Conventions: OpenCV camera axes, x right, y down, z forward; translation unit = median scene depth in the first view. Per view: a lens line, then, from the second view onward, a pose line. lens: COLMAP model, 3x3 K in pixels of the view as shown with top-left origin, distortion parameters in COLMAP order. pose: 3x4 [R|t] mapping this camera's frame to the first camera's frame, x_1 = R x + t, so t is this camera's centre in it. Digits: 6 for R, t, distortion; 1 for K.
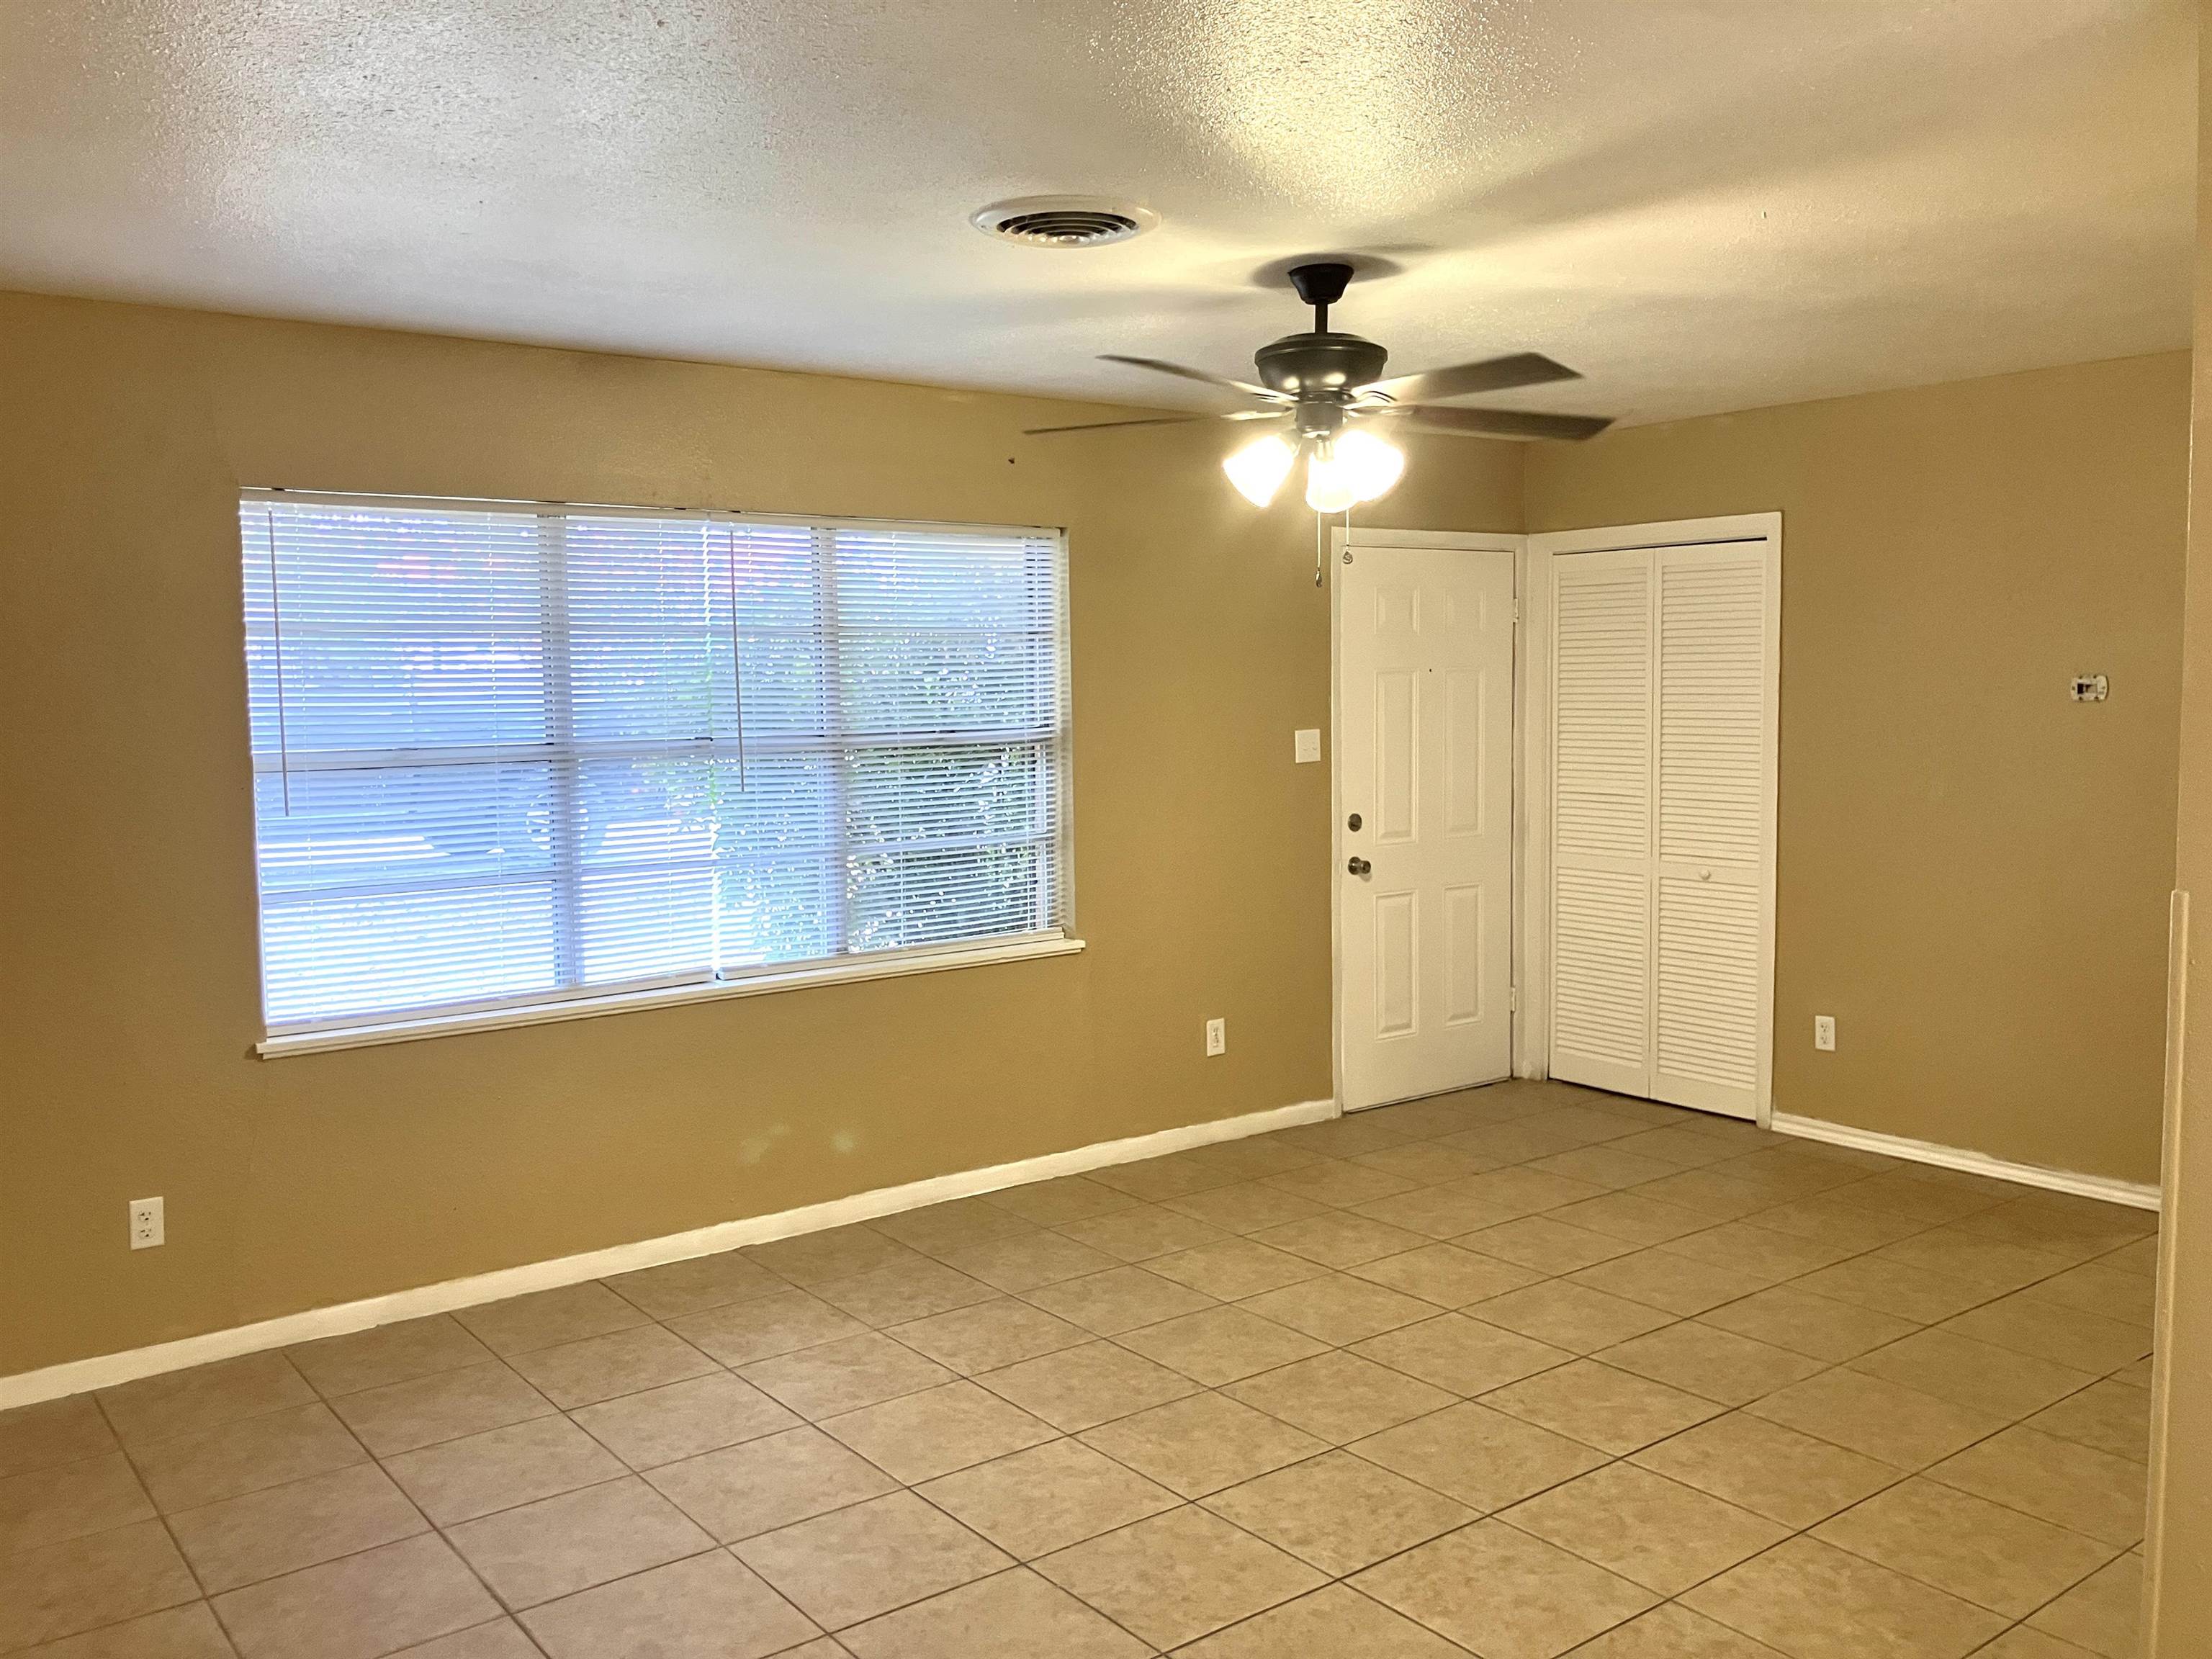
lens RADIAL K [[1809.6, 0, 1090.9], [0, 1809.6, 813.3], [0, 0, 1]] dist [0.071269, -0.101506]
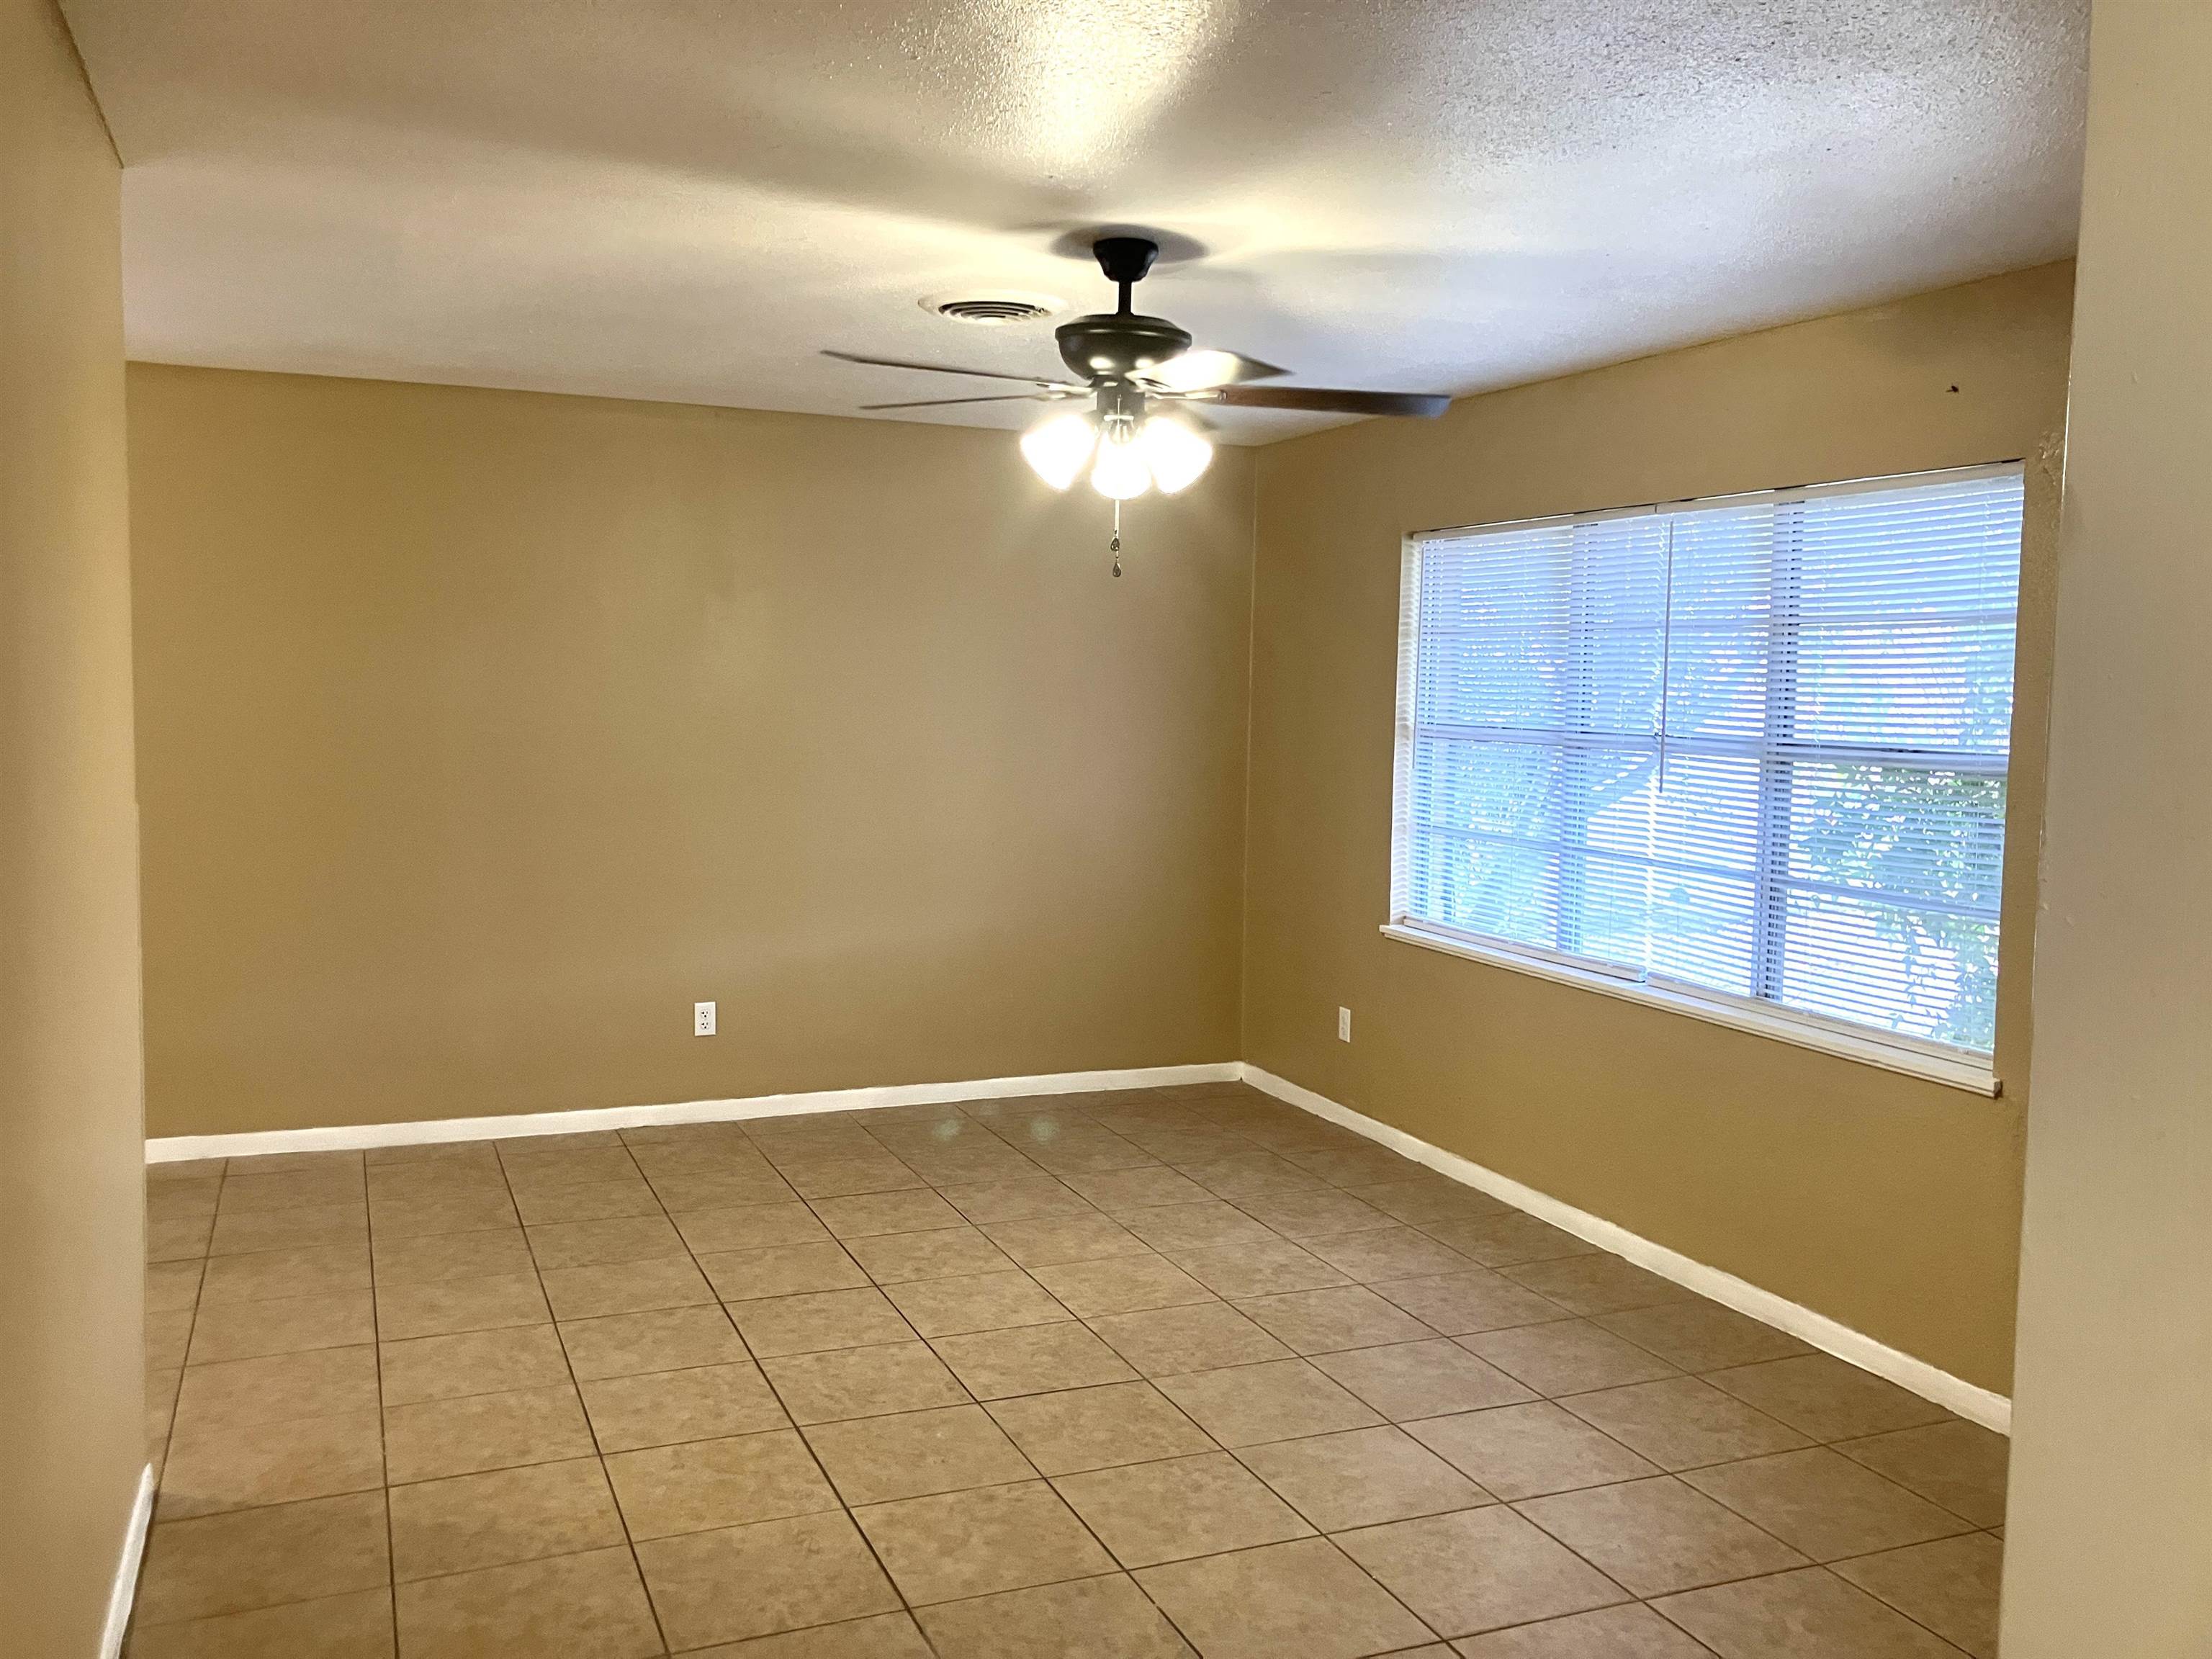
lens RADIAL K [[1809.6, 0, 1090.9], [0, 1809.6, 813.3], [0, 0, 1]] dist [0.071269, -0.101506]
pose [[-0.248463, 0.080423, -0.965297, 0.947271], [-0.087232, 0.990640, 0.104988, -0.088580], [0.964706, 0.110290, -0.239122, 1.096214]]
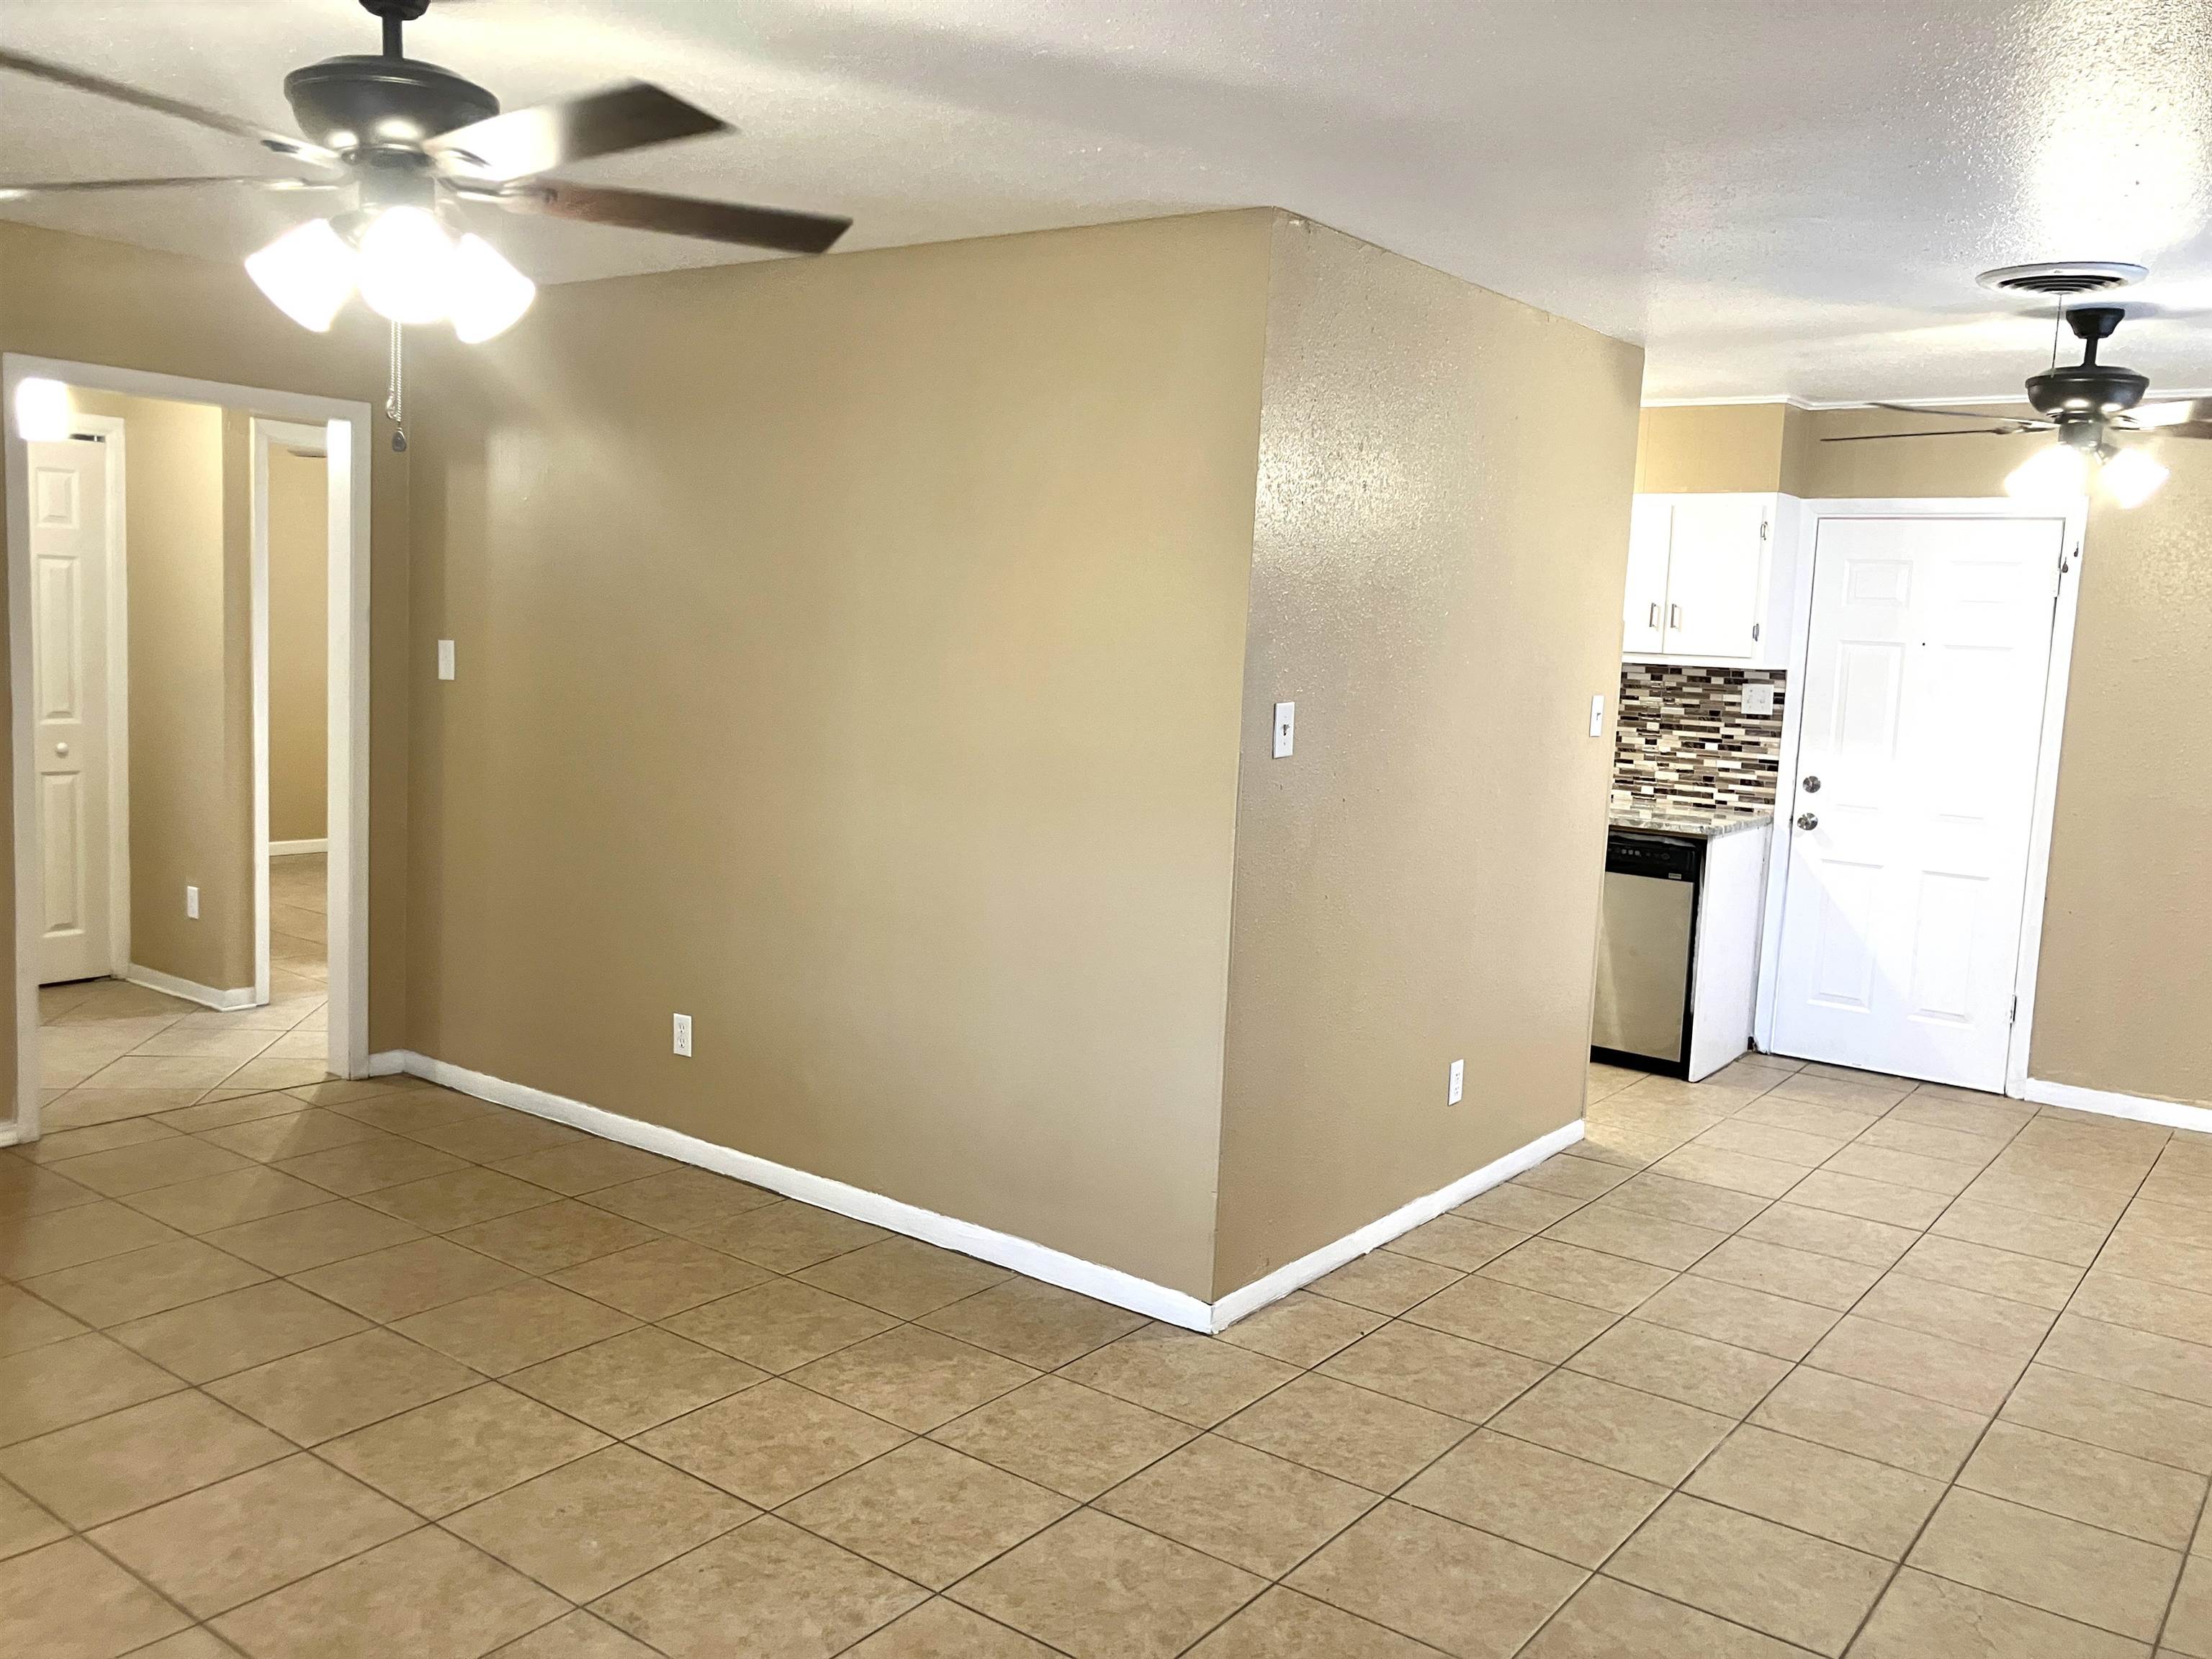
lens RADIAL K [[1832.7, 0, 1088.7], [0, 1832.7, 820.3], [0, 0, 1]] dist [0.017890, 0.015792]
pose [[-0.276169, -0.112731, 0.954475, -0.534385], [0.027239, 0.991780, 0.125018, -0.059932], [-0.960723, 0.060525, -0.270829, 0.846178]]
